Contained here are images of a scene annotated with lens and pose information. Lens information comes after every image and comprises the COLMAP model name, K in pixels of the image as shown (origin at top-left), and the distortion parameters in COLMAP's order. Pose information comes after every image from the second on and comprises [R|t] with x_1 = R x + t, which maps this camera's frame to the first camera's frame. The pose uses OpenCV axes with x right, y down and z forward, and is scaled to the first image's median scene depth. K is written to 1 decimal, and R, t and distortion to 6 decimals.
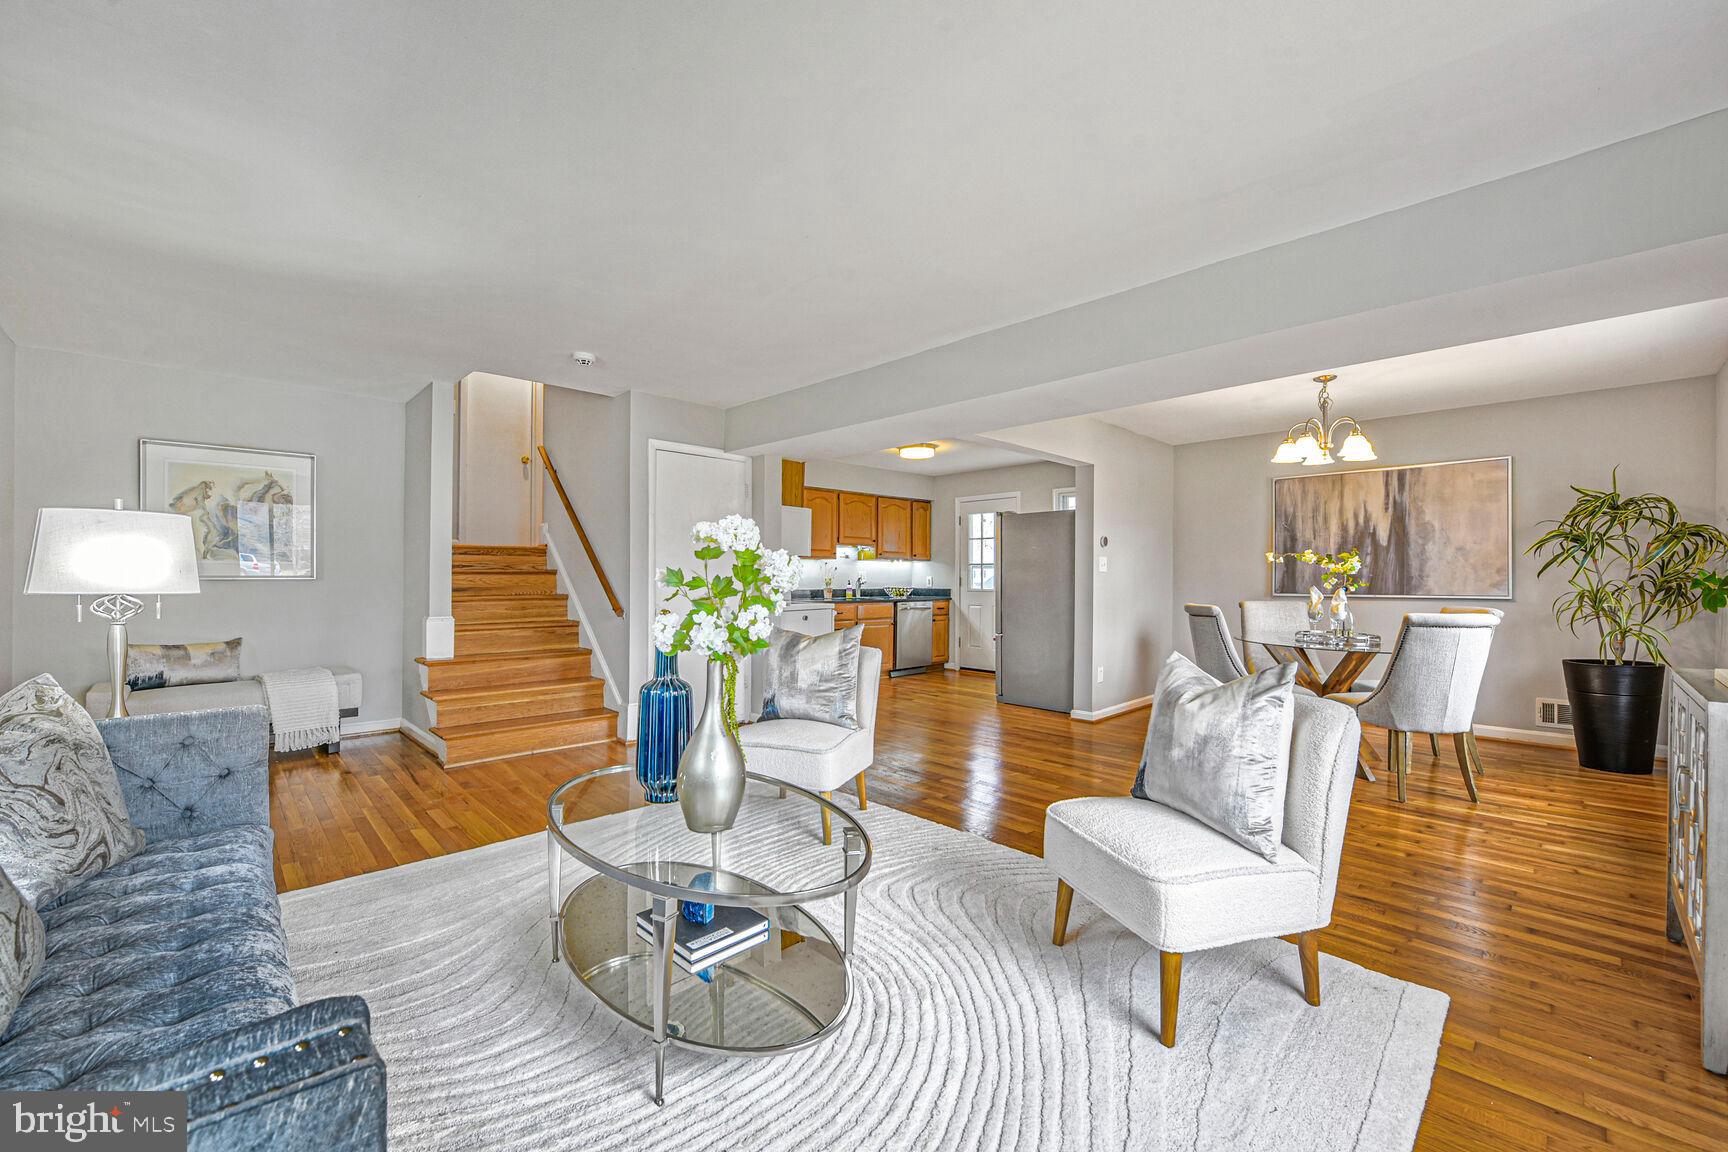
lens RADIAL K [[685.2, 0, 863.1], [0, 685.2, 579.3], [0, 0, 1]] dist [-0.011351, 0.000042]
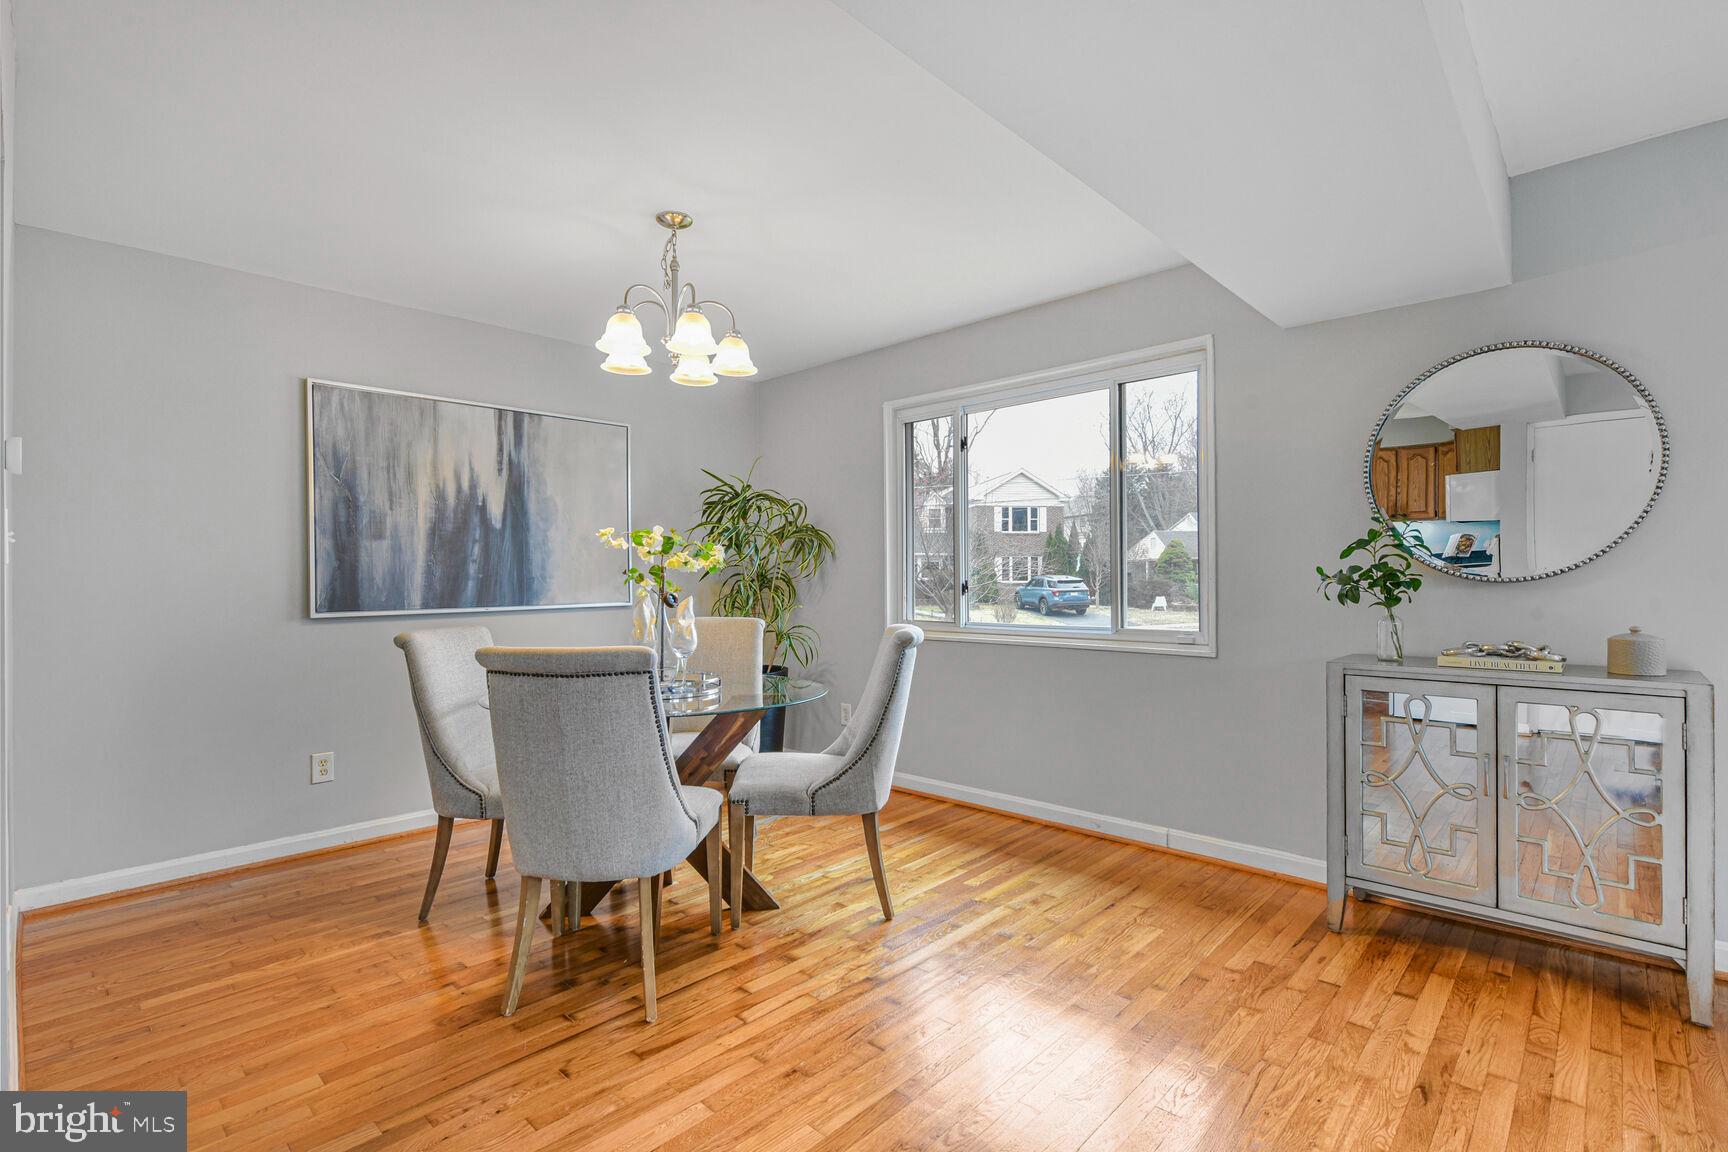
lens RADIAL K [[797.2, 0, 864.0], [0, 797.2, 576.0], [0, 0, 1]] dist [-0.011791, -0.000084]
pose [[-0.040360, -0.000189, 0.999185, 0.017956], [0.011206, 0.999937, 0.000641, -0.002214], [-0.999122, 0.011223, -0.040355, 0.656024]]
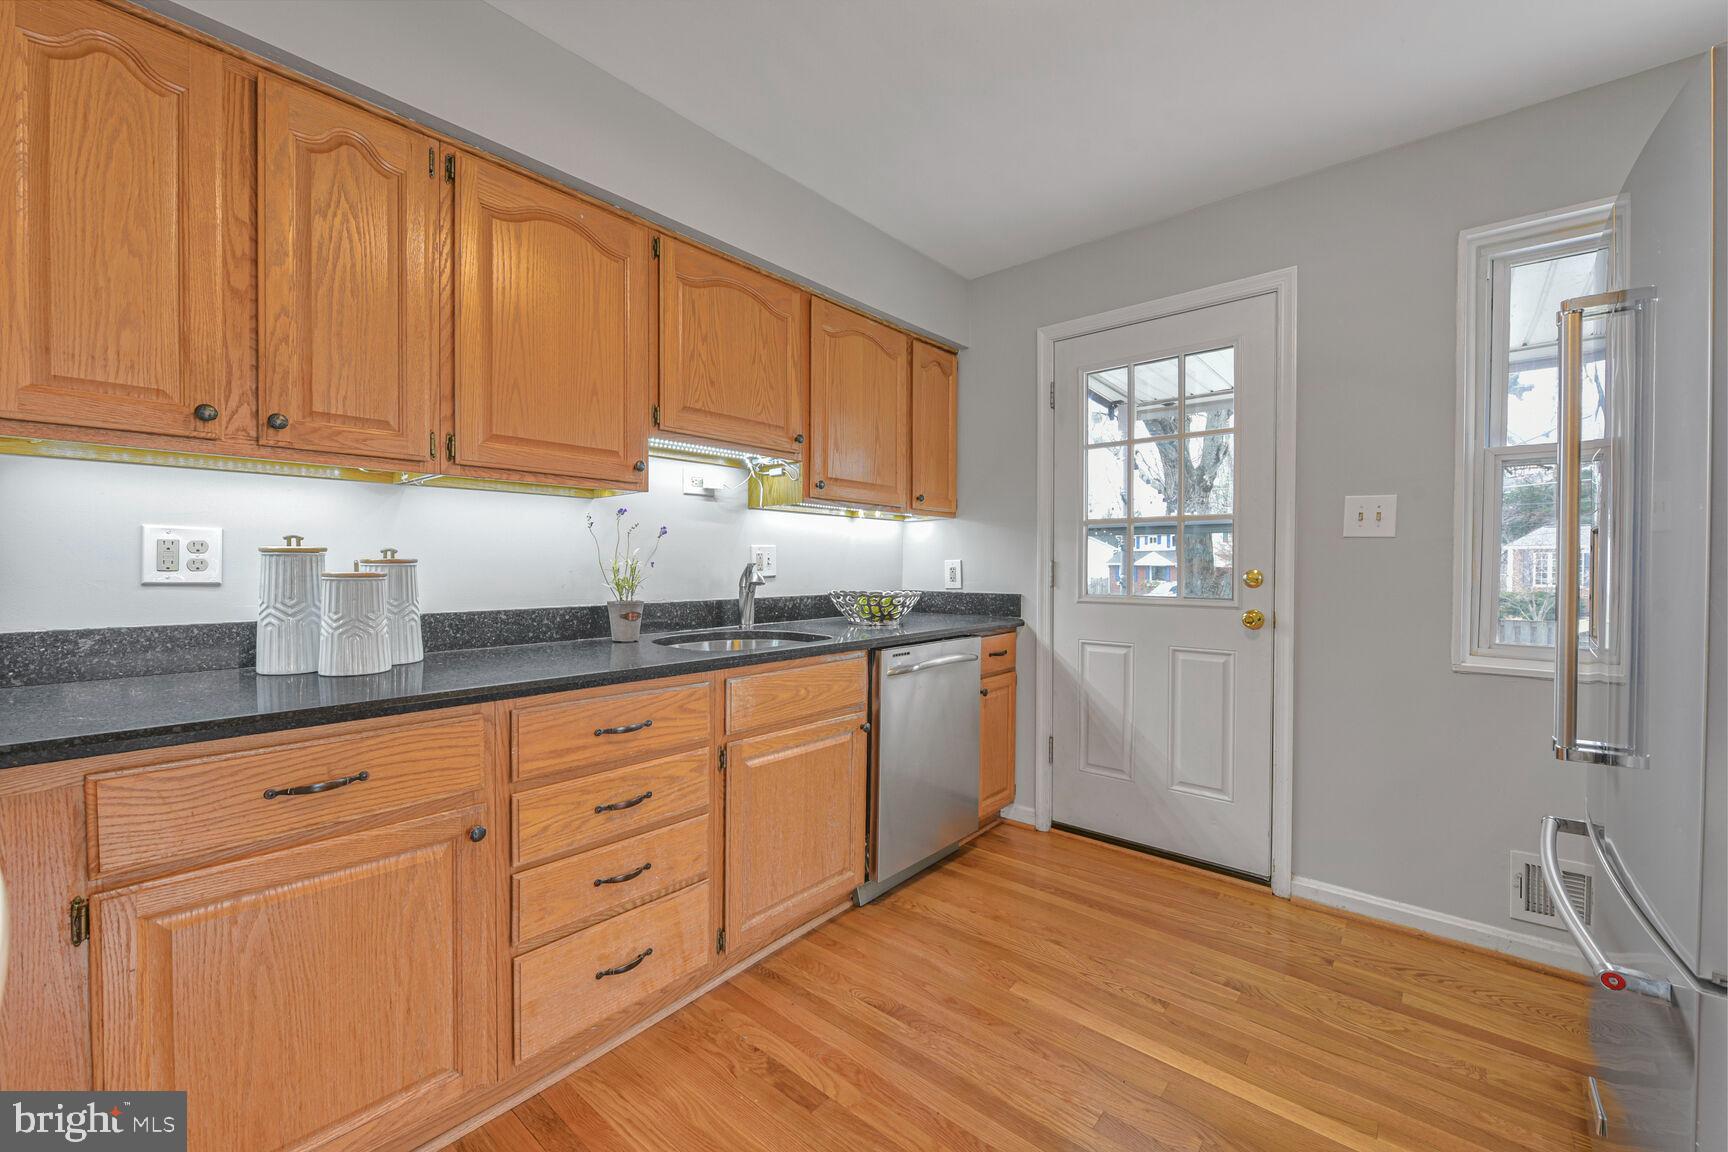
lens RADIAL K [[681.6, 0, 860.6], [0, 681.6, 576.4], [0, 0, 1]] dist [-0.010209, 0.000740]
pose [[0.995962, -0.005479, 0.089609, 0.023515], [0.004020, 0.999857, 0.016448, -0.001570], [-0.089686, -0.016022, 0.995841, 1.002018]]
